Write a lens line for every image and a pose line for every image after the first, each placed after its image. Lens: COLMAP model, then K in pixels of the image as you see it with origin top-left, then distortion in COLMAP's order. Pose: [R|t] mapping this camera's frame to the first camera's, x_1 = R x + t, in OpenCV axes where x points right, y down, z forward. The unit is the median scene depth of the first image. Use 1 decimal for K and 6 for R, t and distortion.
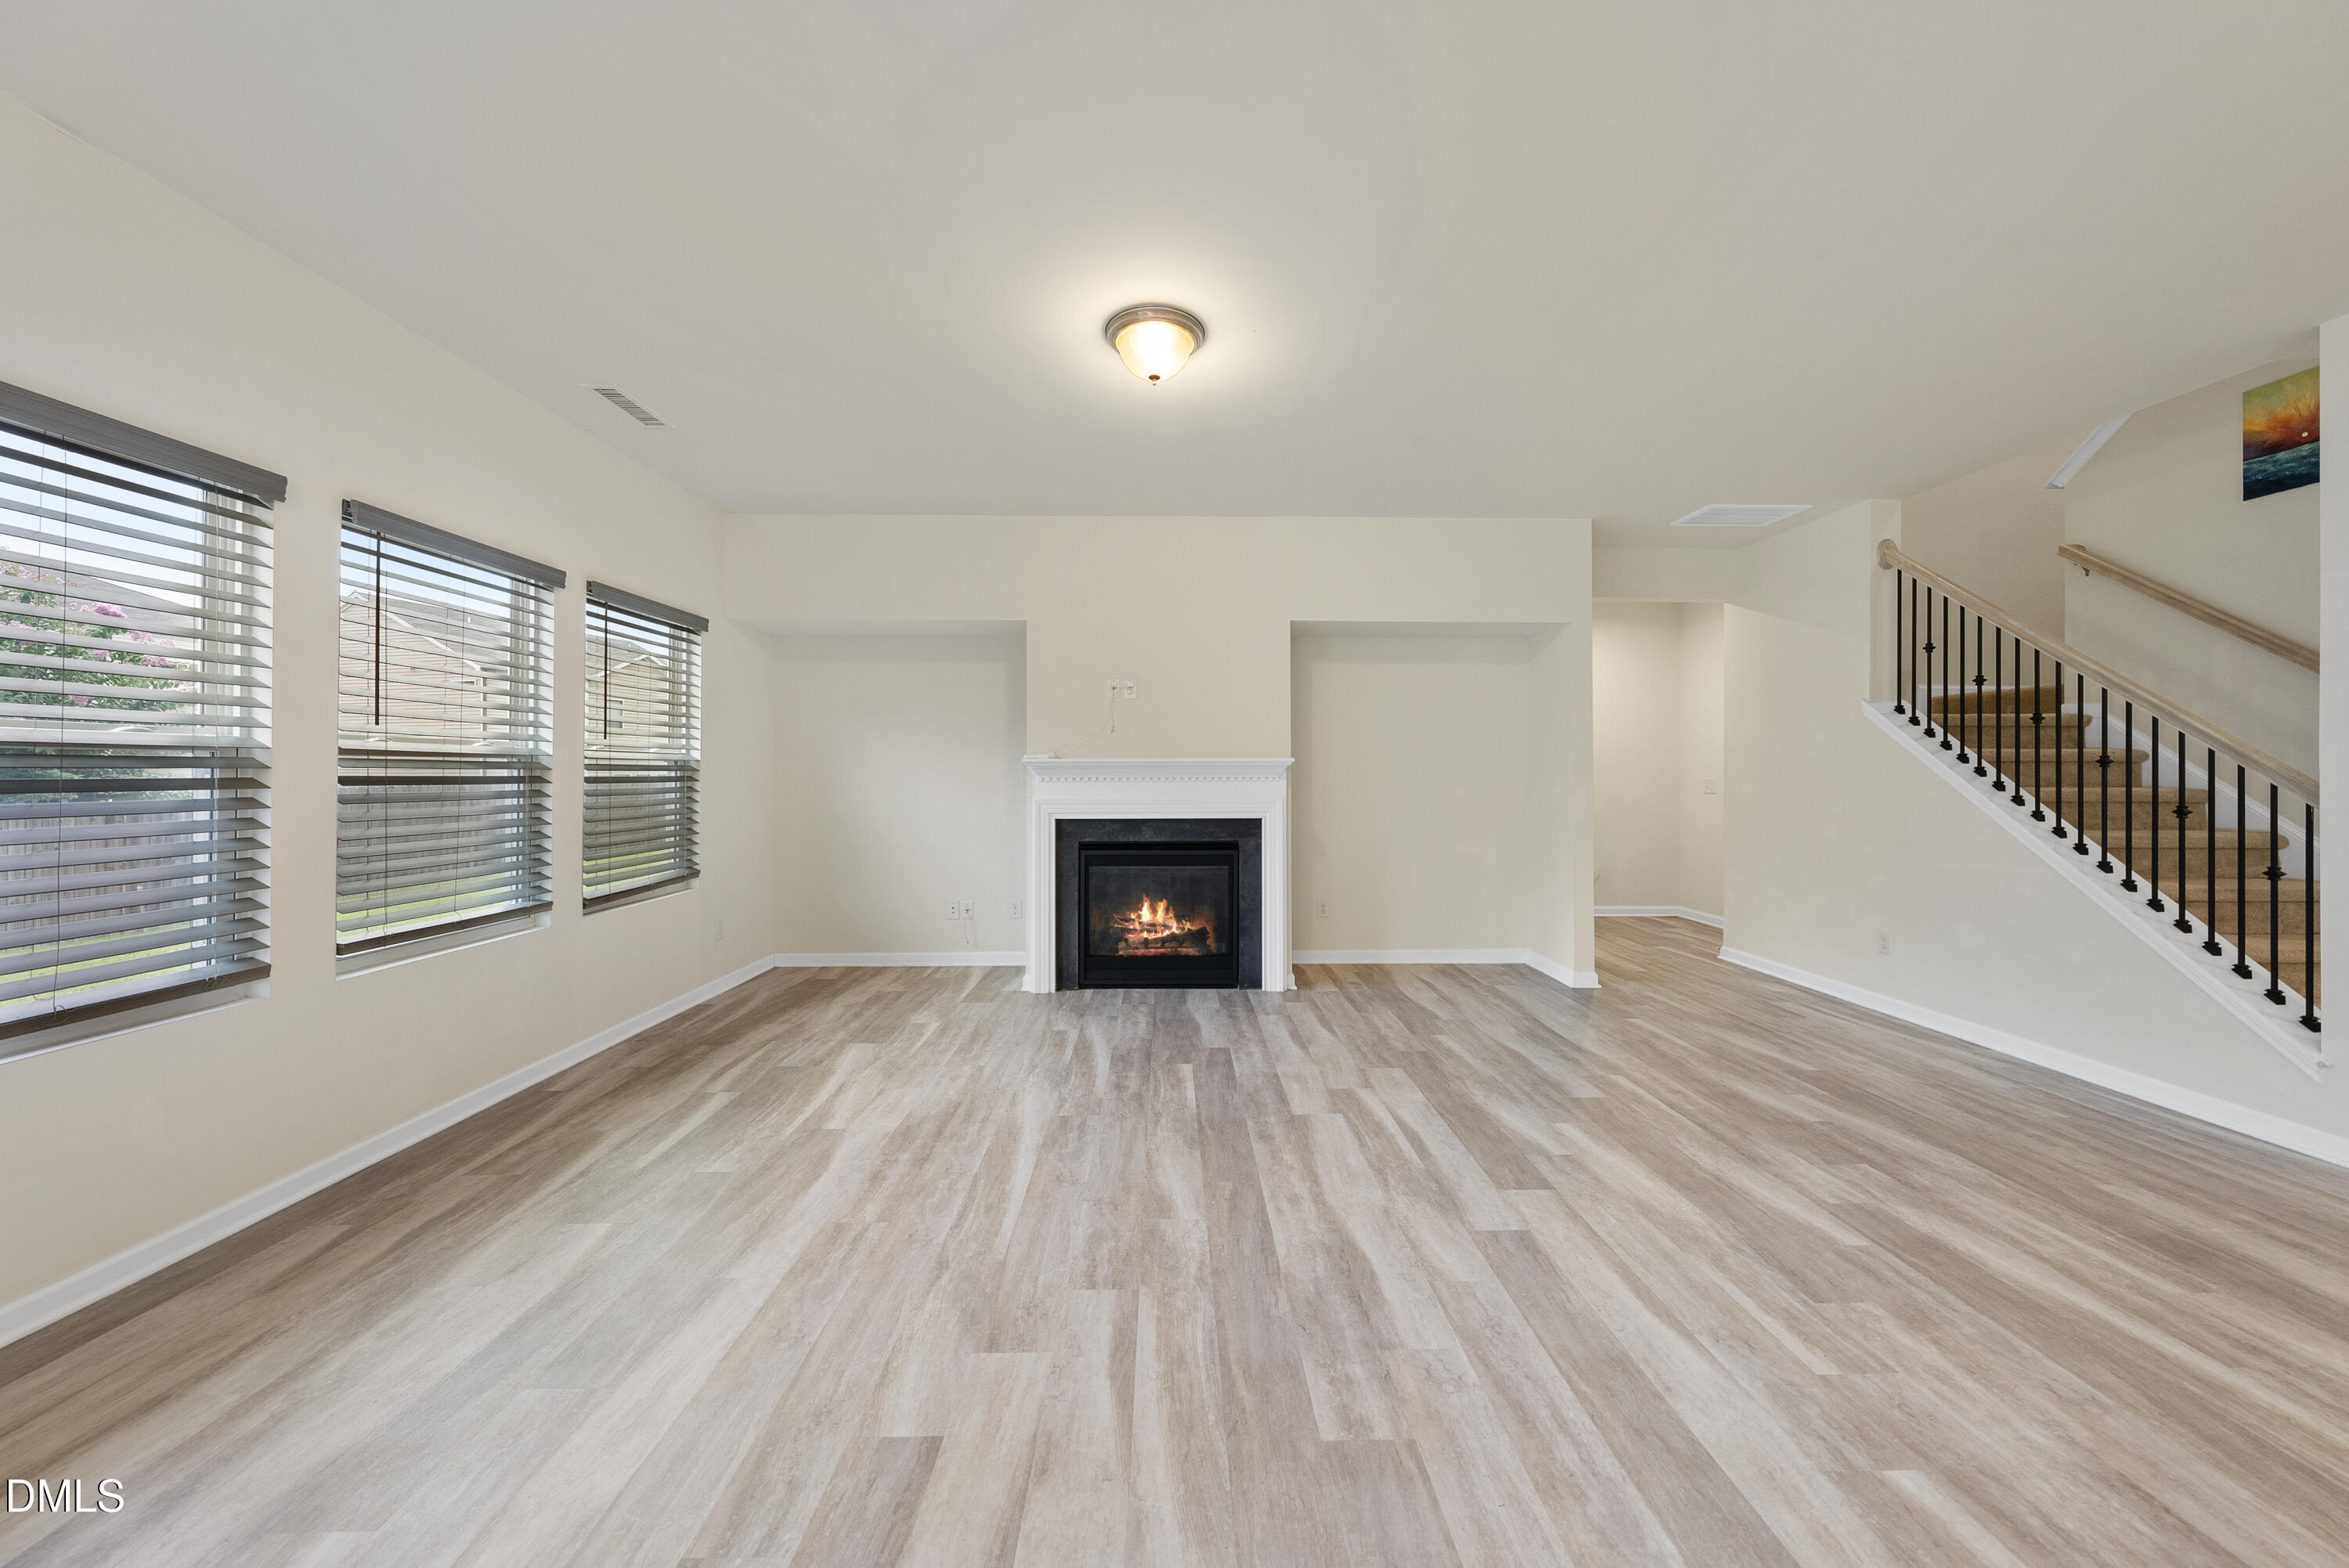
lens RADIAL K [[818.2, 0, 1180.2], [0, 818.2, 773.9], [0, 0, 1]] dist [-0.005755, 0.001314]
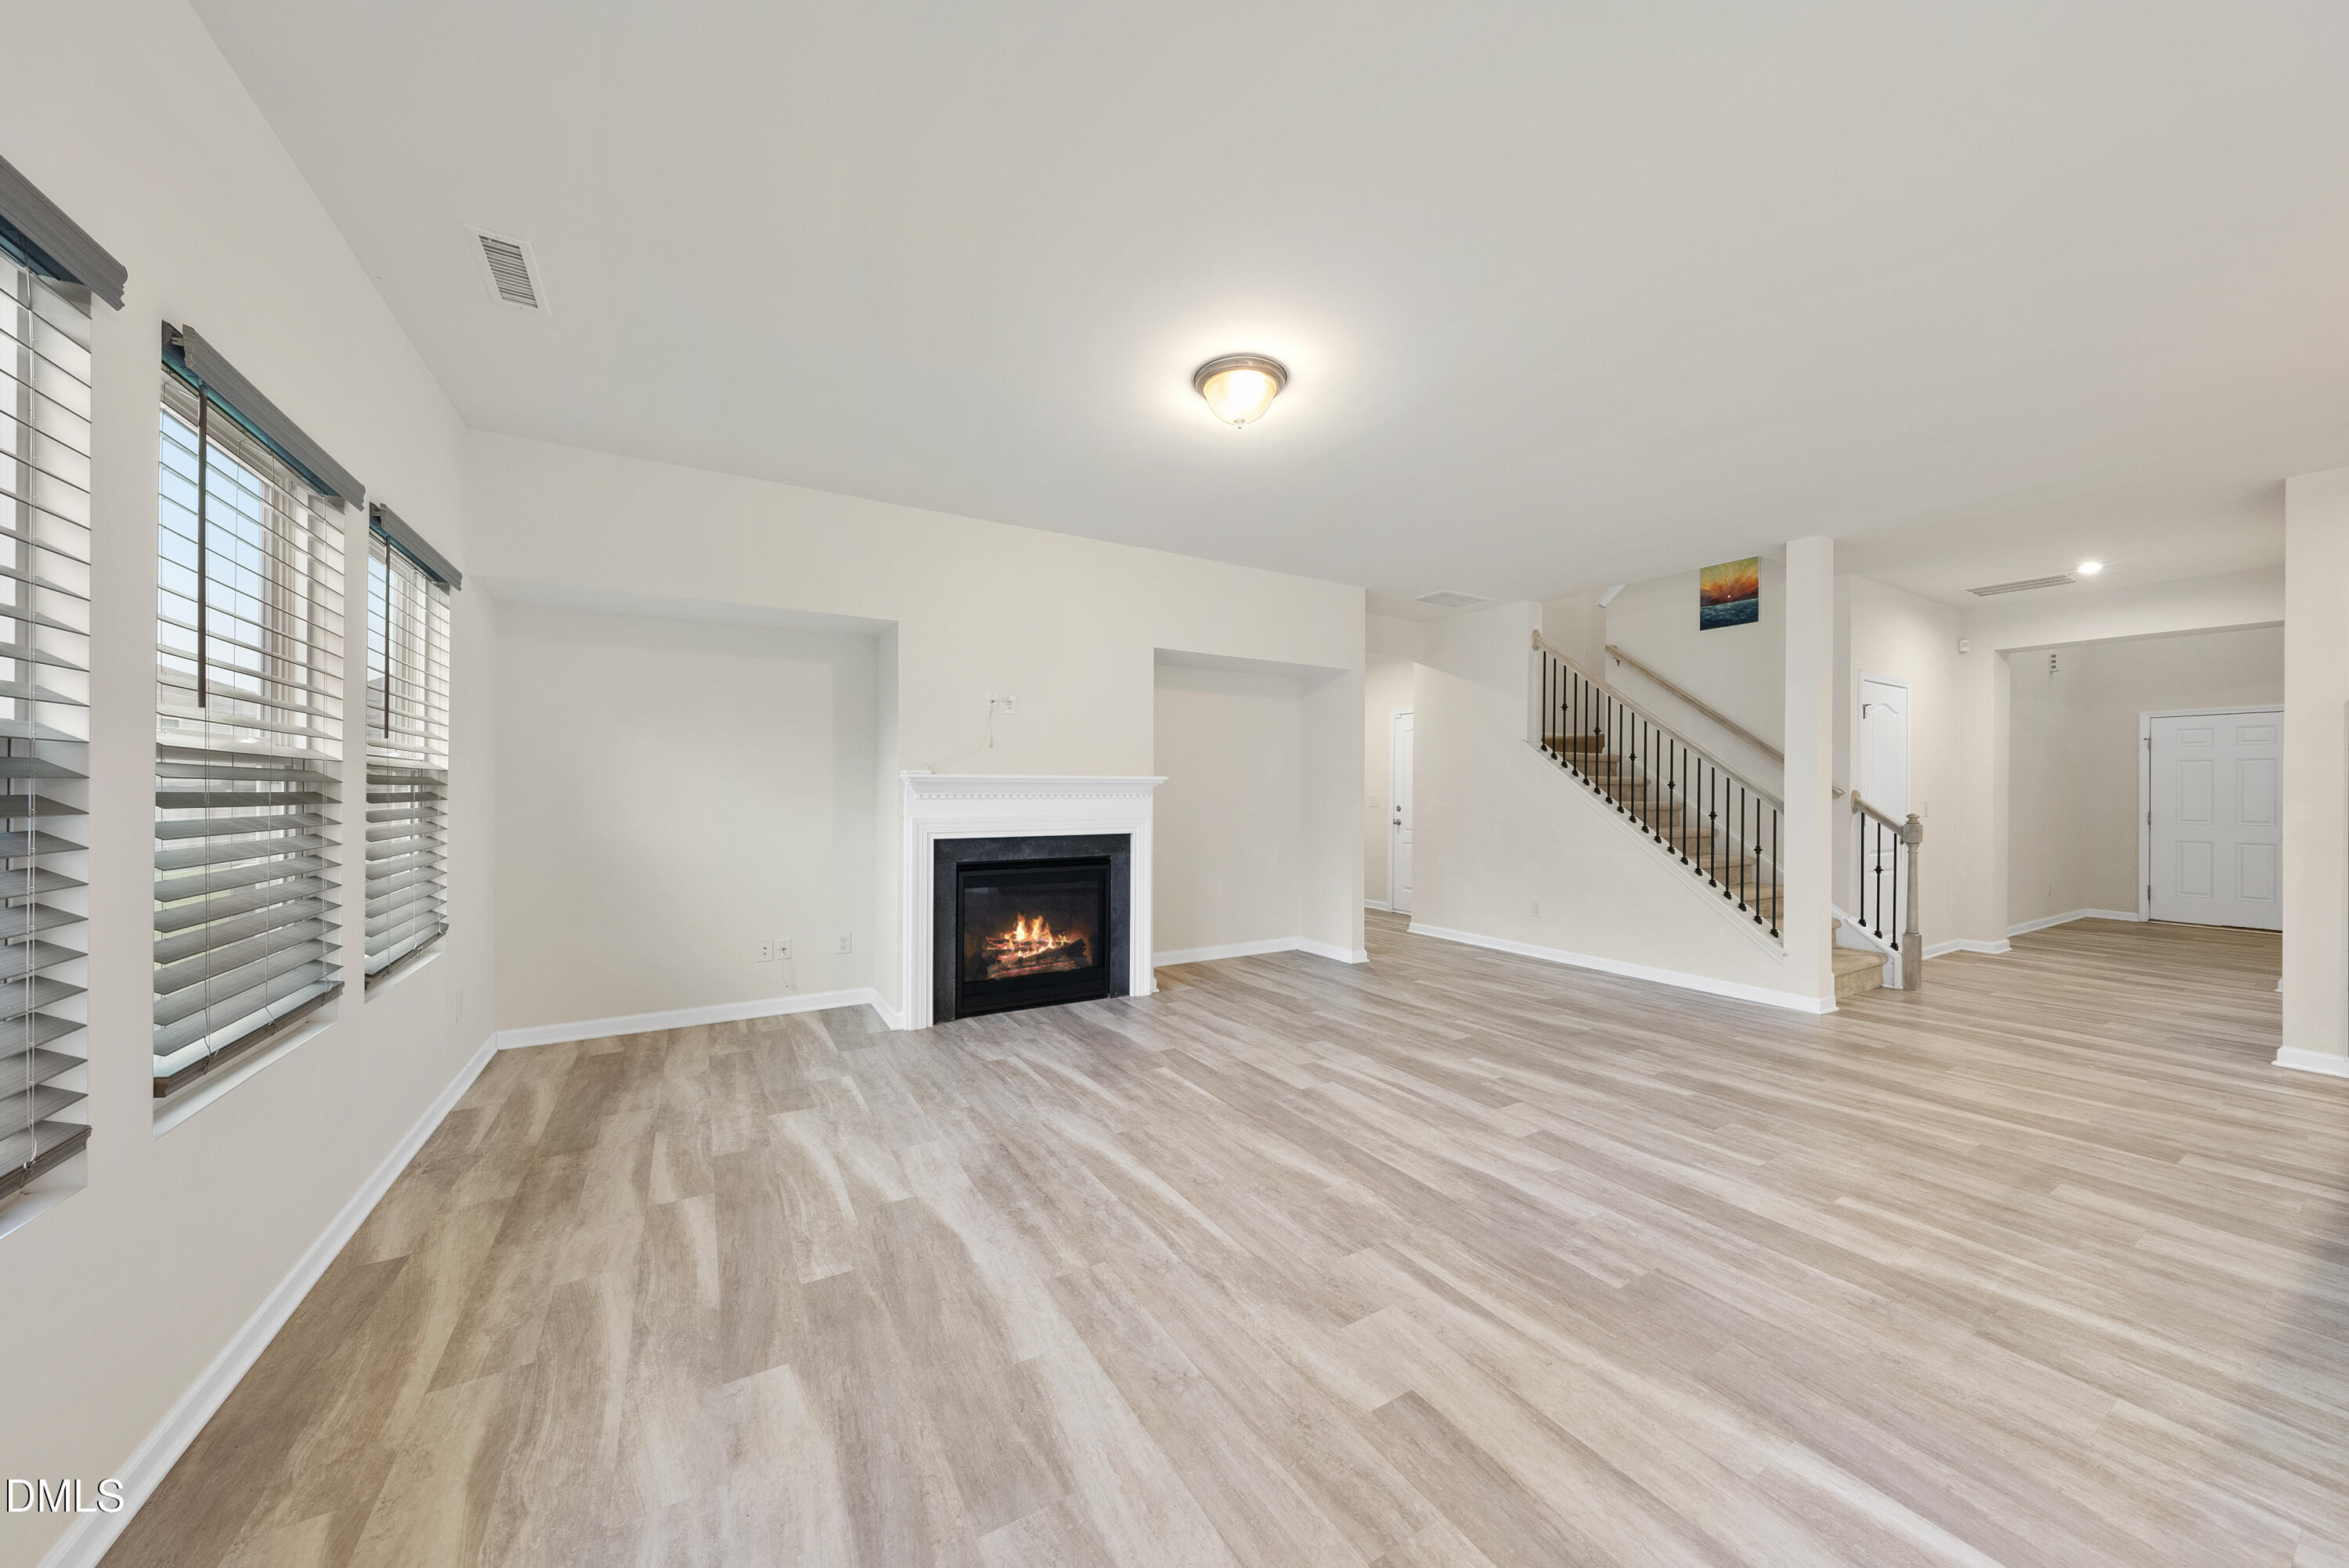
lens RADIAL K [[807.2, 0, 1178.5], [0, 807.2, 794.8], [0, 0, 1]] dist [-0.002248, 0.000221]
pose [[0.867396, 0.000263, 0.497618, -0.475977], [-0.003099, 0.999983, 0.004872, -0.000383], [-0.497609, -0.005768, 0.867382, 0.090747]]
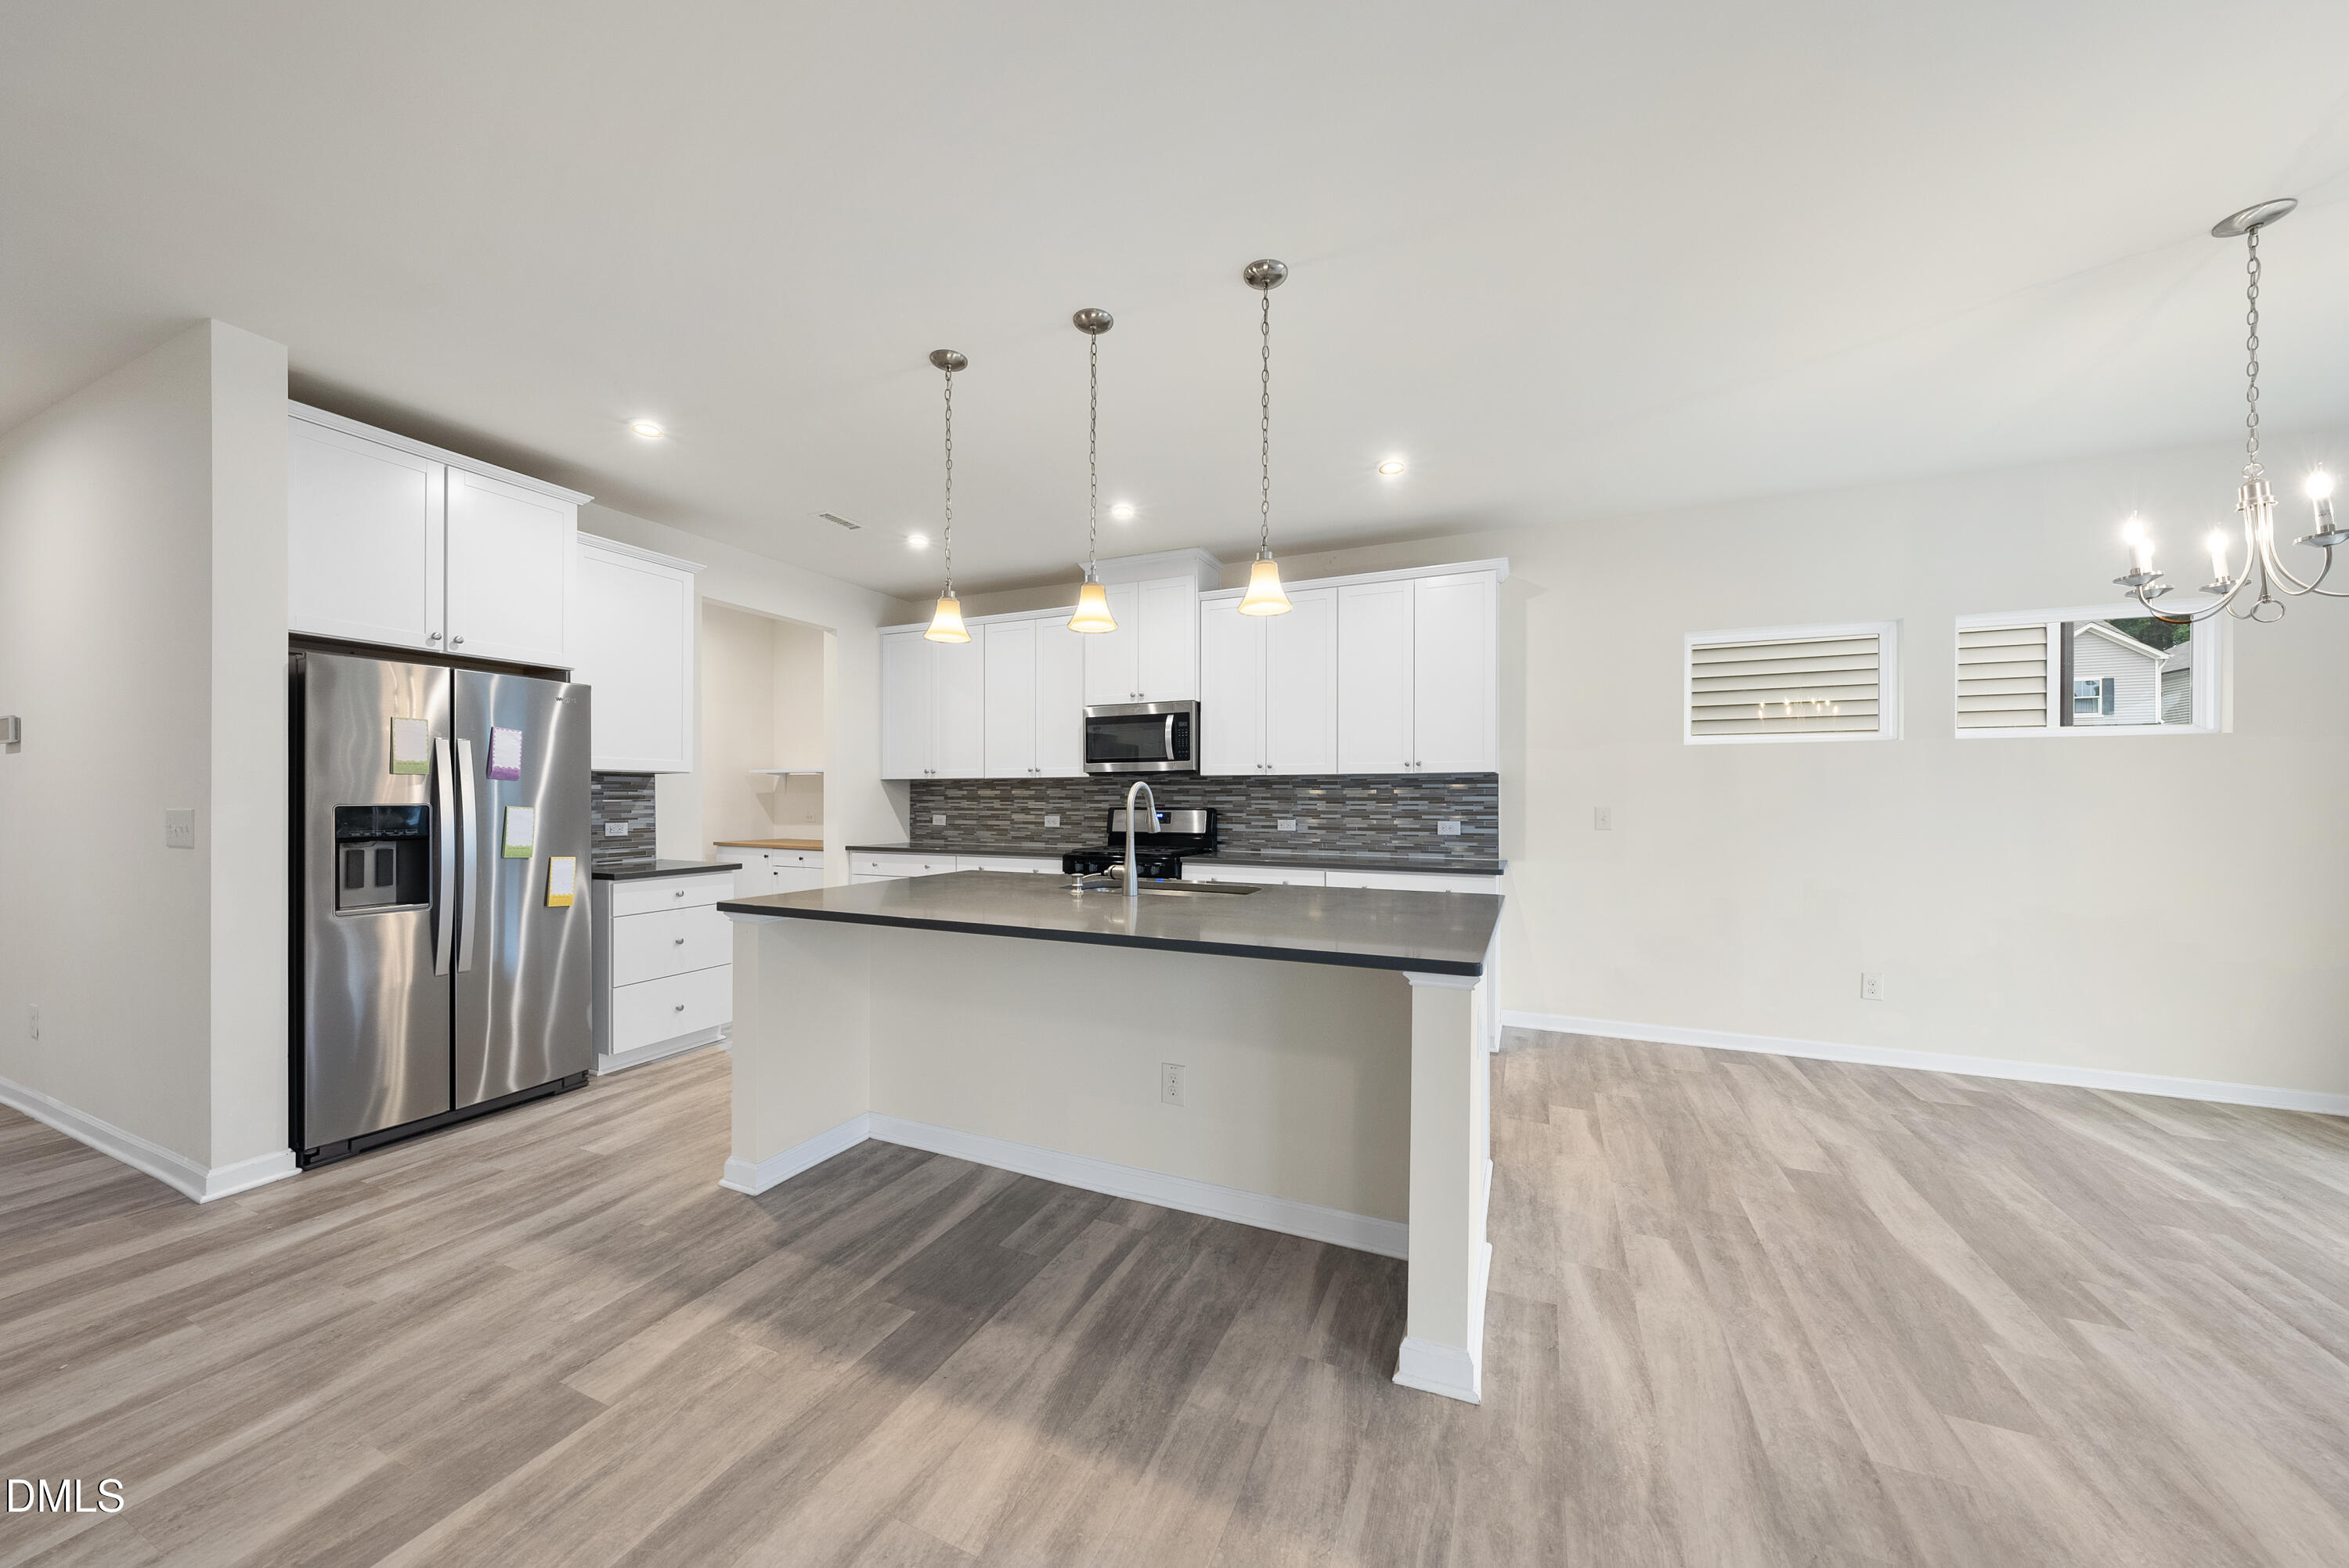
lens RADIAL K [[807.2, 0, 1178.5], [0, 807.2, 794.8], [0, 0, 1]] dist [-0.002248, 0.000221]
pose [[-0.904319, -0.002764, 0.426848, 0.233443], [-0.002969, 0.999996, 0.000185, -0.001188], [-0.426847, -0.001100, -0.904323, 0.557582]]
